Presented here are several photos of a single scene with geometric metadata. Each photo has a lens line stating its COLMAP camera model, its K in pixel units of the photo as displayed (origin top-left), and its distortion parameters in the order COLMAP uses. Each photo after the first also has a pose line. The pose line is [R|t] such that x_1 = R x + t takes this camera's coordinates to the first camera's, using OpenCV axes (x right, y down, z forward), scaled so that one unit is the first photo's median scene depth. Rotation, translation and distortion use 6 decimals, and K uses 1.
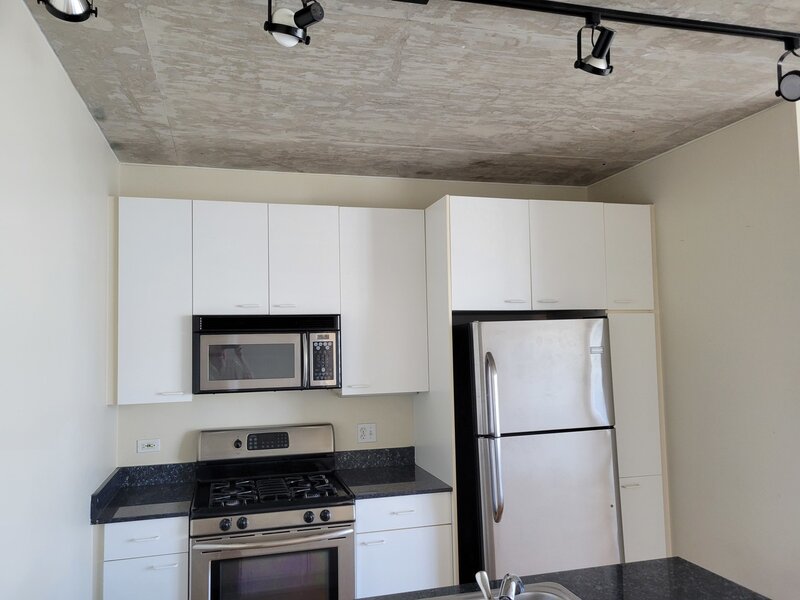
lens RADIAL K [[597.3, 0, 393.4], [0, 597.3, 306.5], [0, 0, 1]] dist [0.050134, -0.033897]
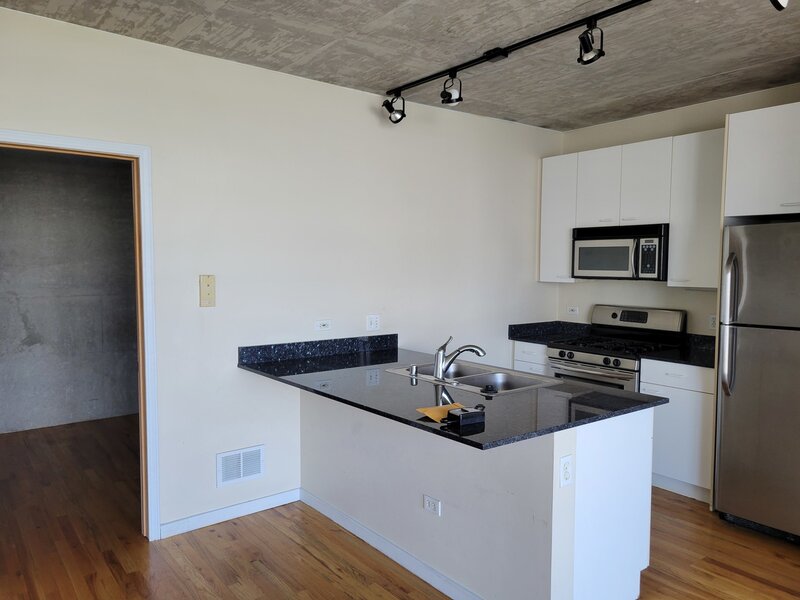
lens RADIAL K [[597.3, 0, 393.4], [0, 597.3, 306.5], [0, 0, 1]] dist [0.050134, -0.033897]
pose [[0.382119, 0.091381, -0.919584, 0.929231], [0.041718, 0.992379, 0.115950, 0.015720], [0.923171, -0.082670, 0.375394, -0.045061]]
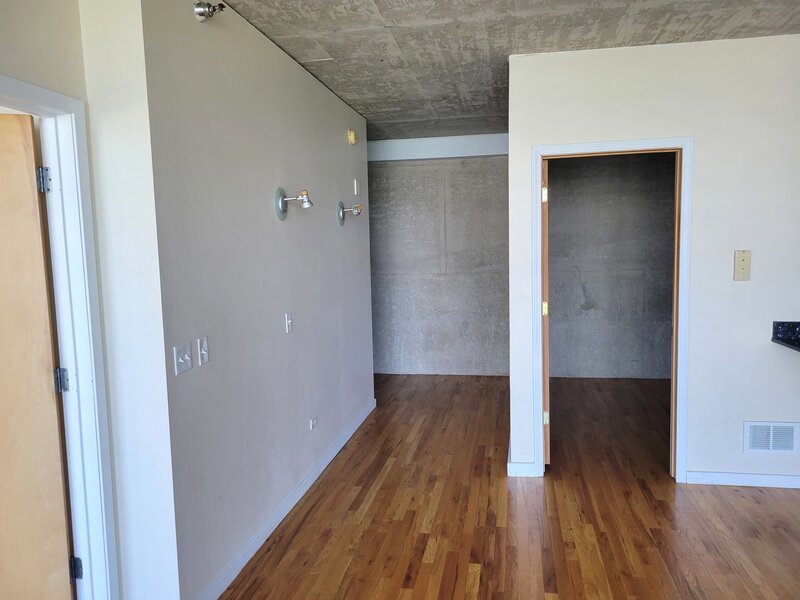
lens RADIAL K [[597.3, 0, 393.4], [0, 597.3, 306.5], [0, 0, 1]] dist [0.050134, -0.033897]
pose [[-0.439215, 0.126966, -0.889365, 1.484122], [0.091125, 0.991153, 0.096495, -0.013651], [0.893749, -0.038662, -0.446899, 0.005703]]
